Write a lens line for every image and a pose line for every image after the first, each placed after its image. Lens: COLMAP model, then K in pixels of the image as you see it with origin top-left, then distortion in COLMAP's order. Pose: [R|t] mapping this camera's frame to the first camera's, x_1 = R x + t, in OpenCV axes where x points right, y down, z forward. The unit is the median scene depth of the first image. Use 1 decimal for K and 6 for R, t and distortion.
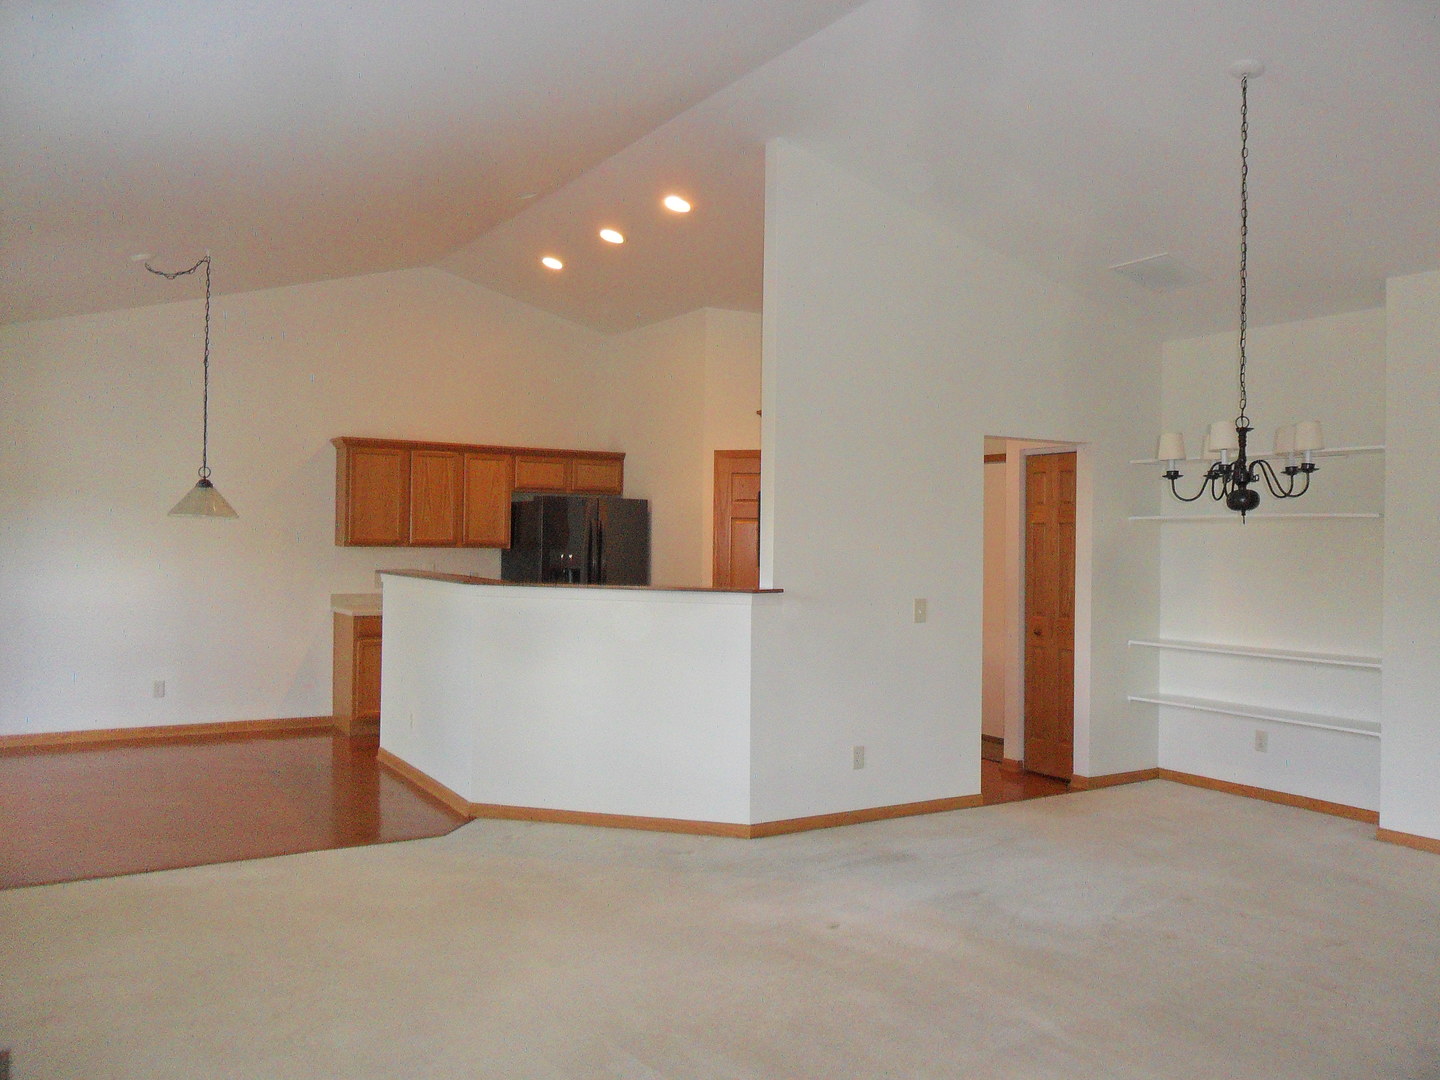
lens RADIAL K [[1145.3, 0, 715.4], [0, 1145.3, 537.8], [0, 0, 1]] dist [-0.051265, 0.012282]
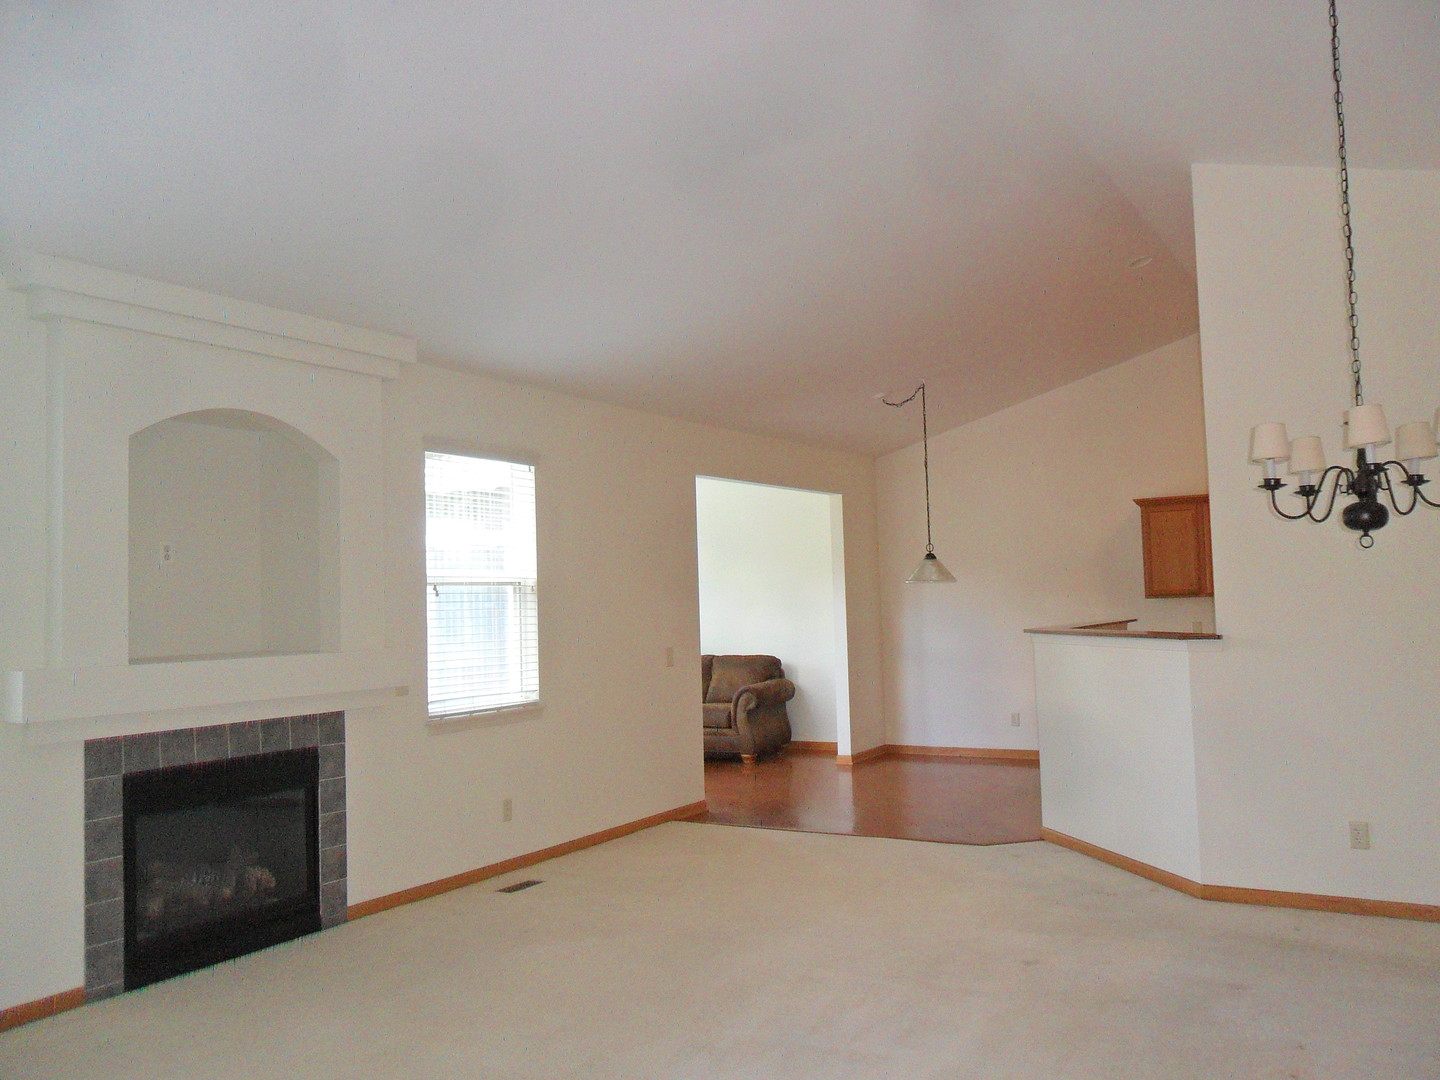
lens RADIAL K [[1145.3, 0, 715.4], [0, 1145.3, 537.8], [0, 0, 1]] dist [-0.051265, 0.012282]
pose [[0.455568, -0.076926, -0.886871, 0.609807], [0.037062, 0.997034, -0.067444, 0.010262], [0.889429, -0.002143, 0.457068, 0.180193]]
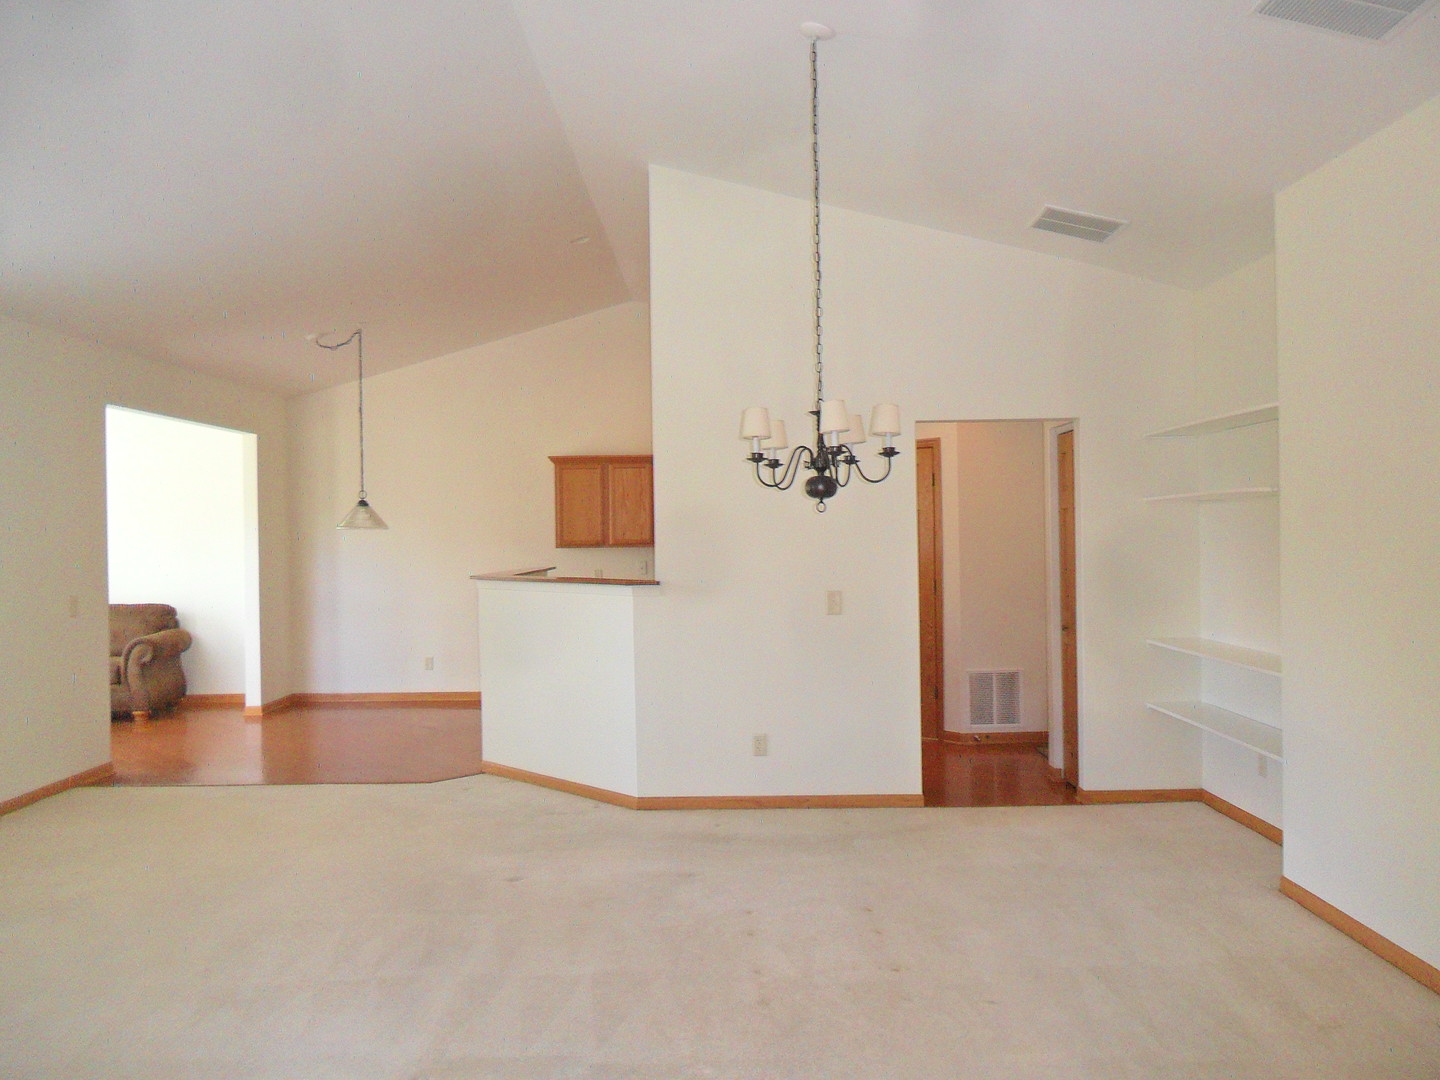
lens RADIAL K [[1145.3, 0, 715.4], [0, 1145.3, 537.8], [0, 0, 1]] dist [-0.051265, 0.012282]
pose [[0.855335, -0.024117, -0.517513, 0.579664], [0.026301, 0.999649, -0.003115, 0.006572], [0.517407, -0.010947, 0.855669, 0.086918]]
